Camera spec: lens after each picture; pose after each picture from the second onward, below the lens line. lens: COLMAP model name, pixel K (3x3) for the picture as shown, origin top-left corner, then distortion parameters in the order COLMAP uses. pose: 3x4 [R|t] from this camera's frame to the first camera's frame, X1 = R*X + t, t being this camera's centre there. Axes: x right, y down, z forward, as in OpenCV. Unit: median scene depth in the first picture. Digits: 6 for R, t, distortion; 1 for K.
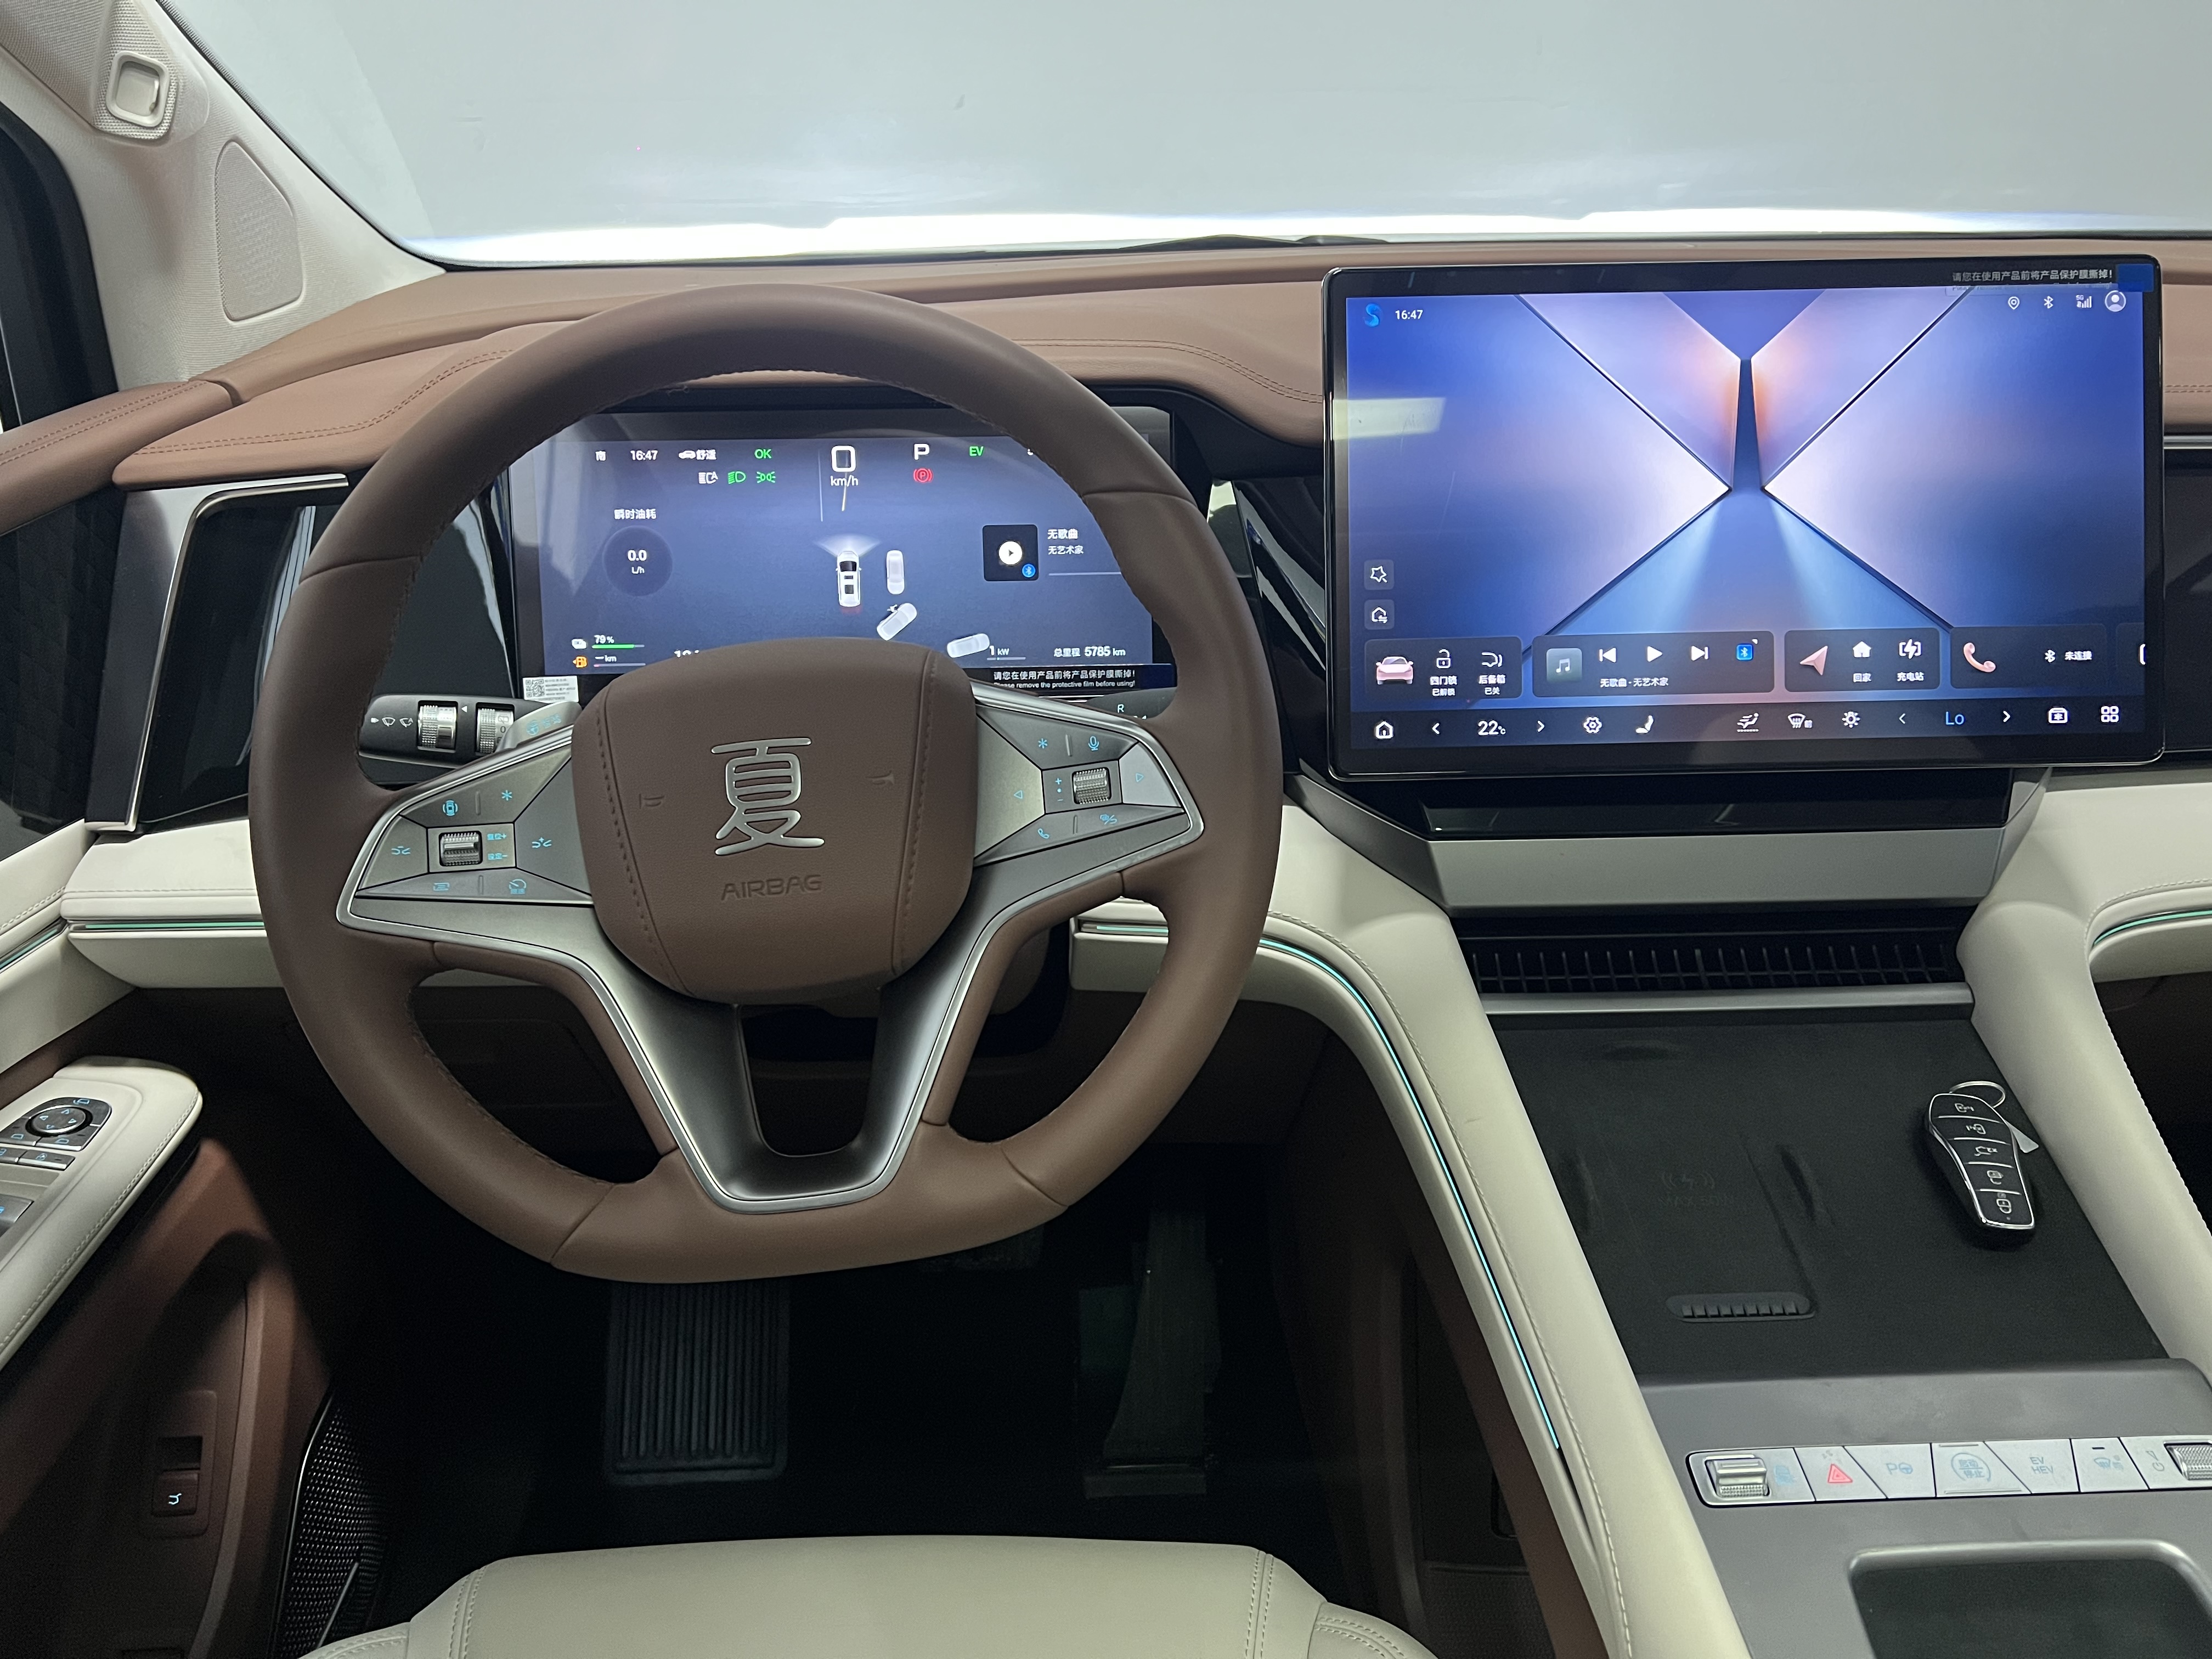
lens RADIAL K [[1620.8, 0, 1106.0], [0, 1620.8, 829.5], [0, 0, 1]] dist [0.071920, -0.095136]
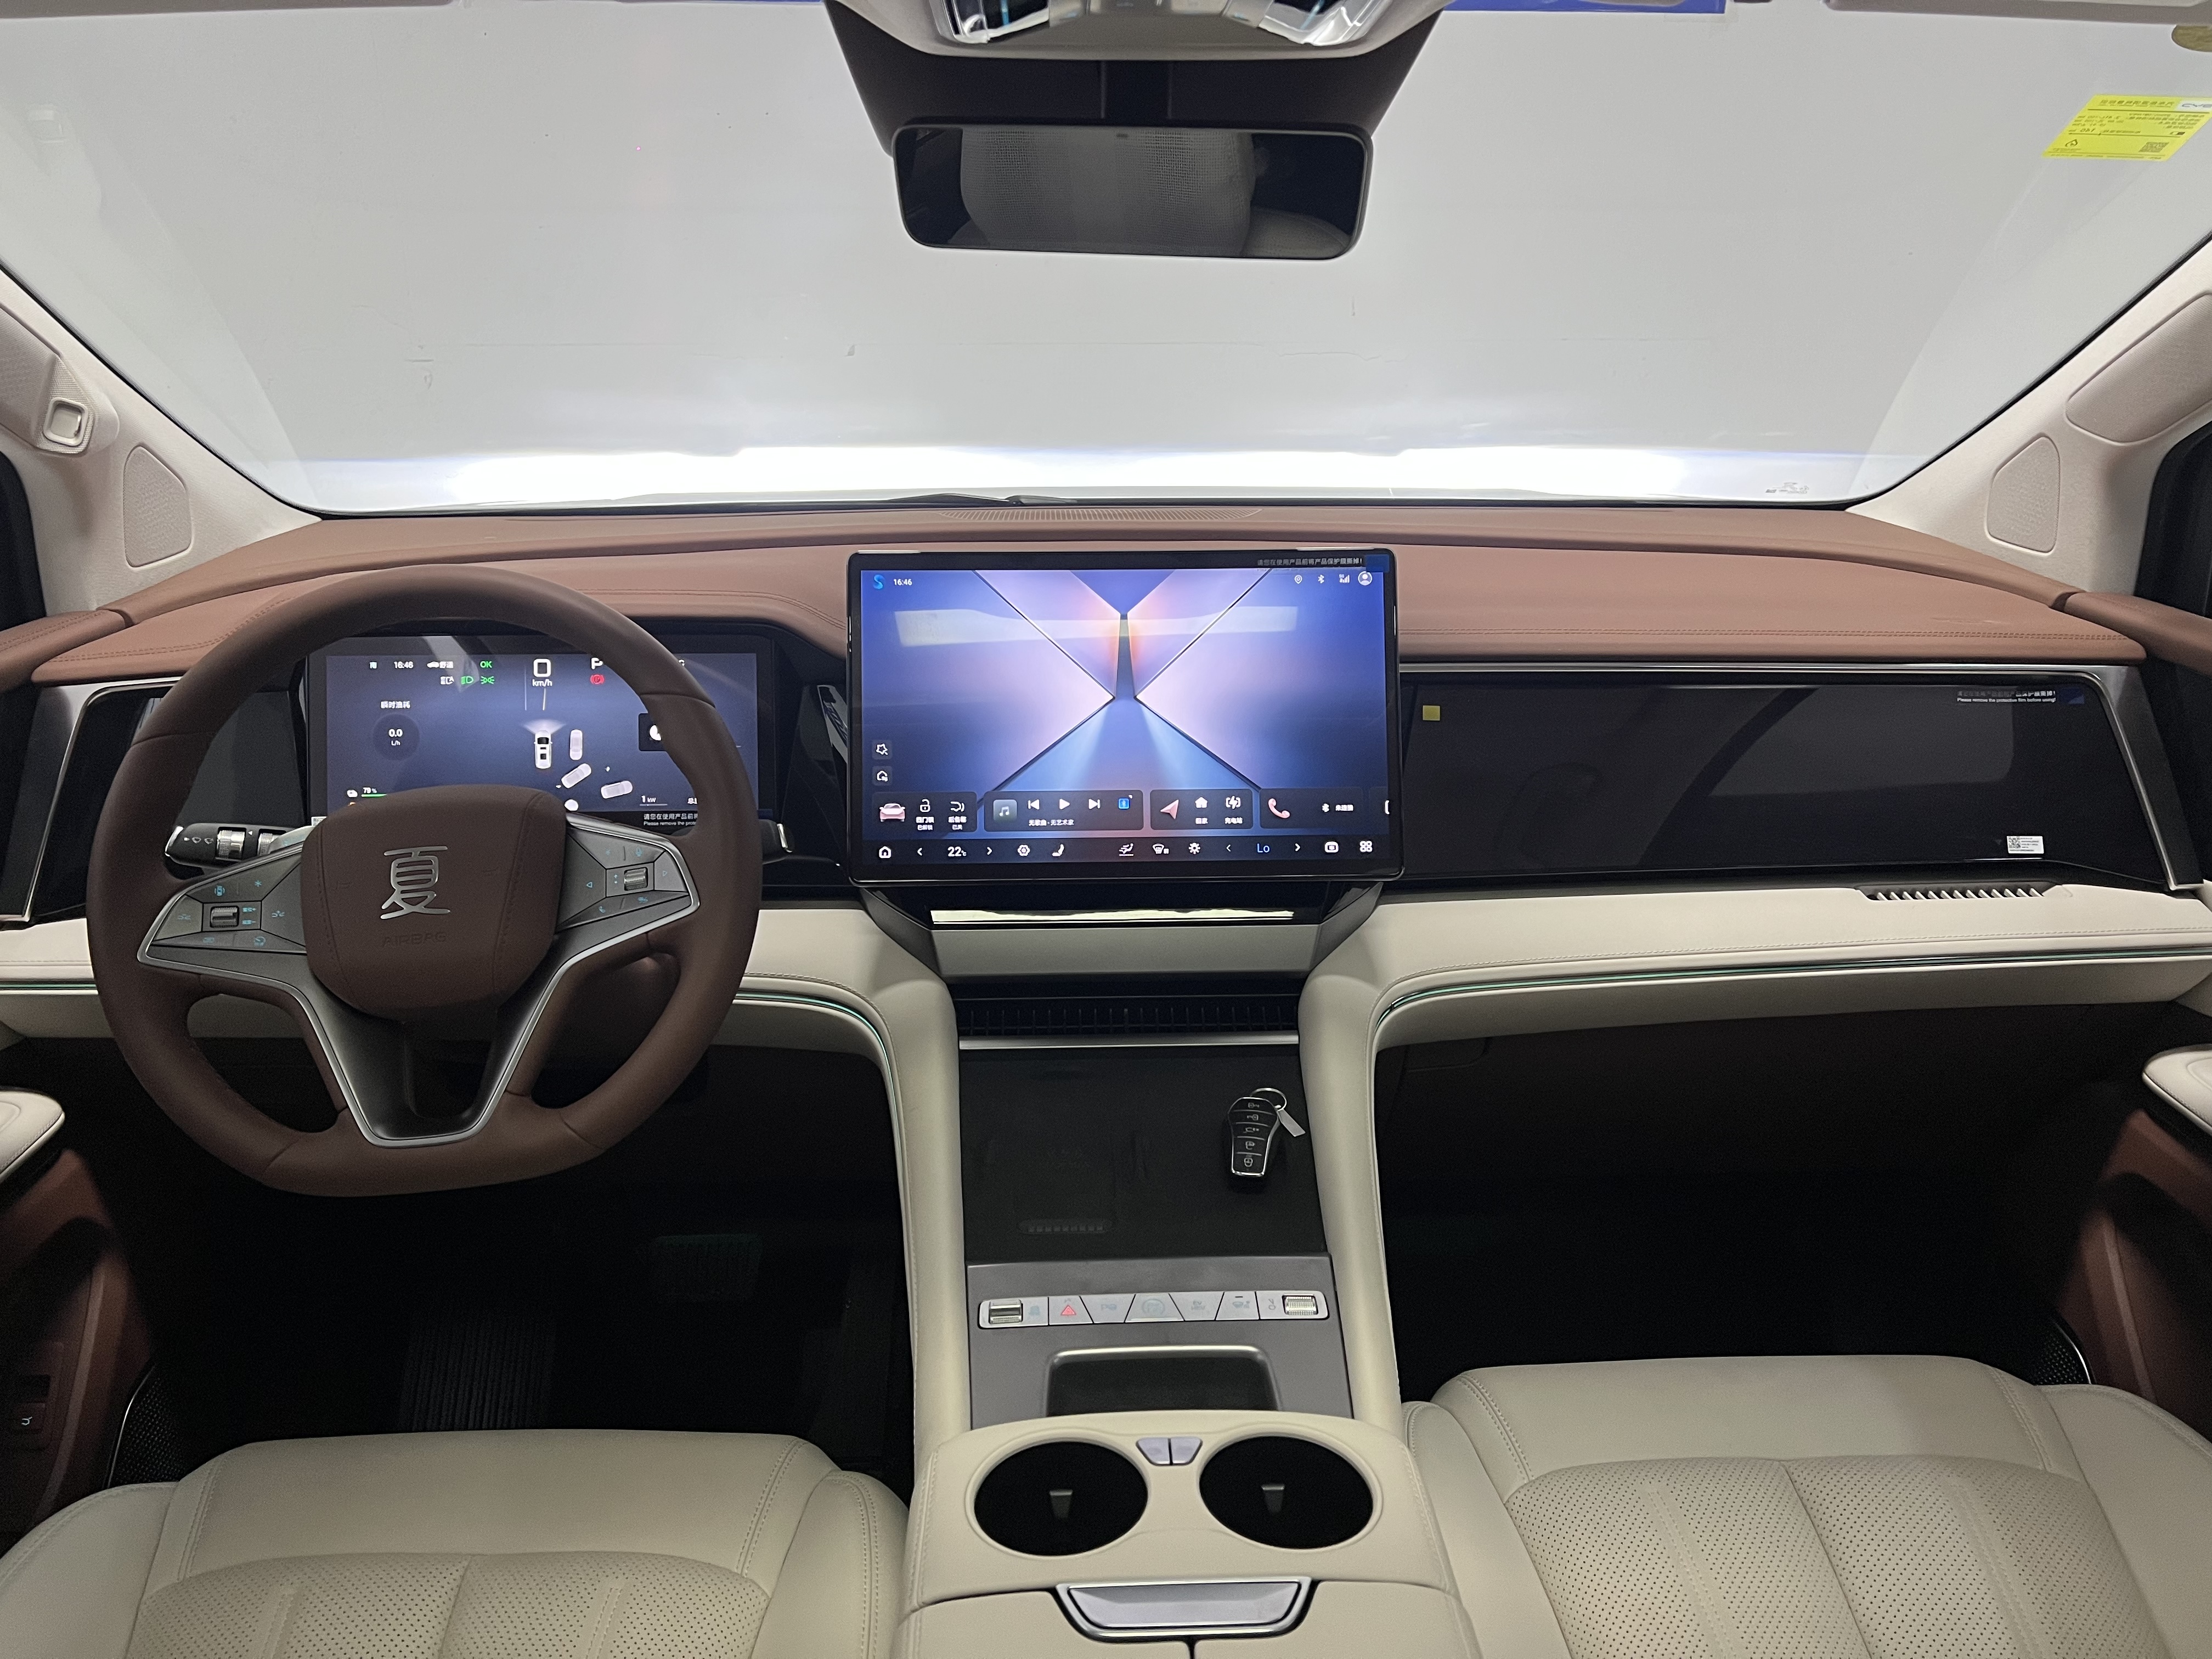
lens RADIAL K [[1622.3, 0, 1106.0], [0, 1622.3, 829.5], [0, 0, 1]] dist [0.082684, -0.098367]
pose [[0.999917, 0.007362, 0.010620, 0.357949], [-0.006147, 0.993891, -0.110195, 0.080616], [-0.011367, 0.110121, 0.993853, -0.484194]]
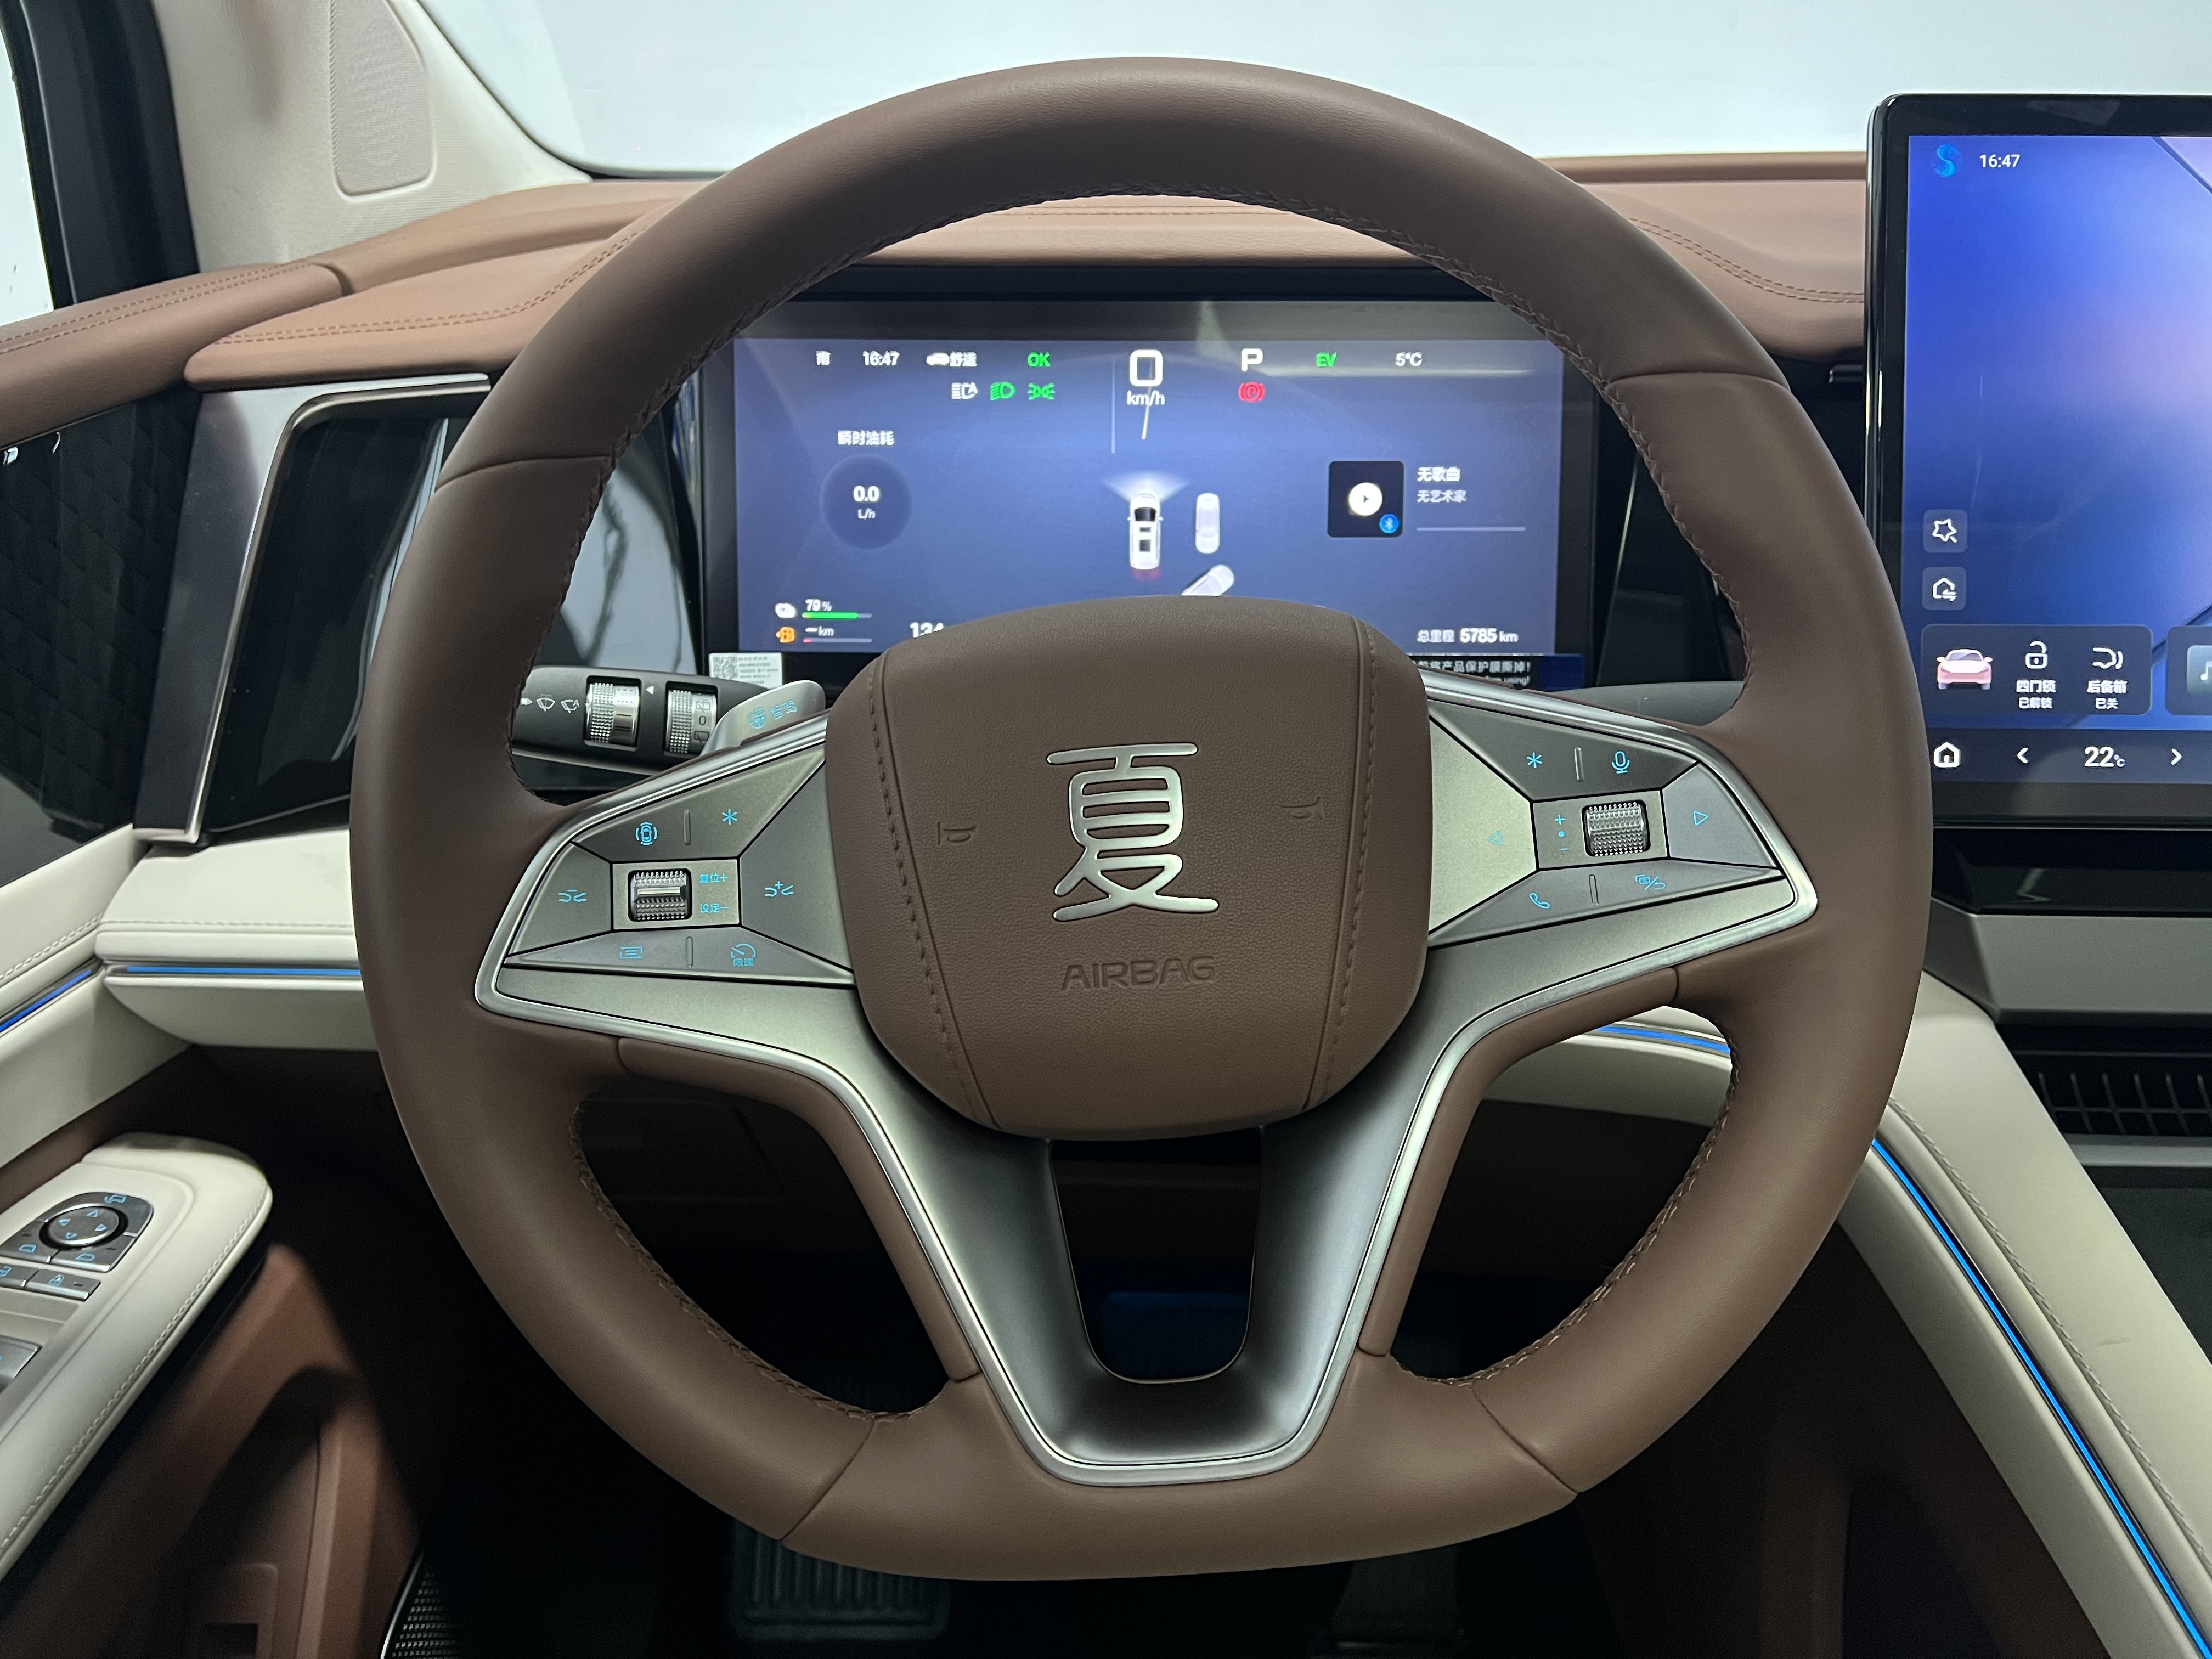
lens RADIAL K [[1620.8, 0, 1106.0], [0, 1620.8, 829.5], [0, 0, 1]] dist [0.071920, -0.095136]
pose [[0.998619, 0.030806, -0.042567, -0.154998], [-0.031189, 0.999479, -0.008358, -0.012669], [0.042287, 0.009674, 0.999059, 0.287320]]
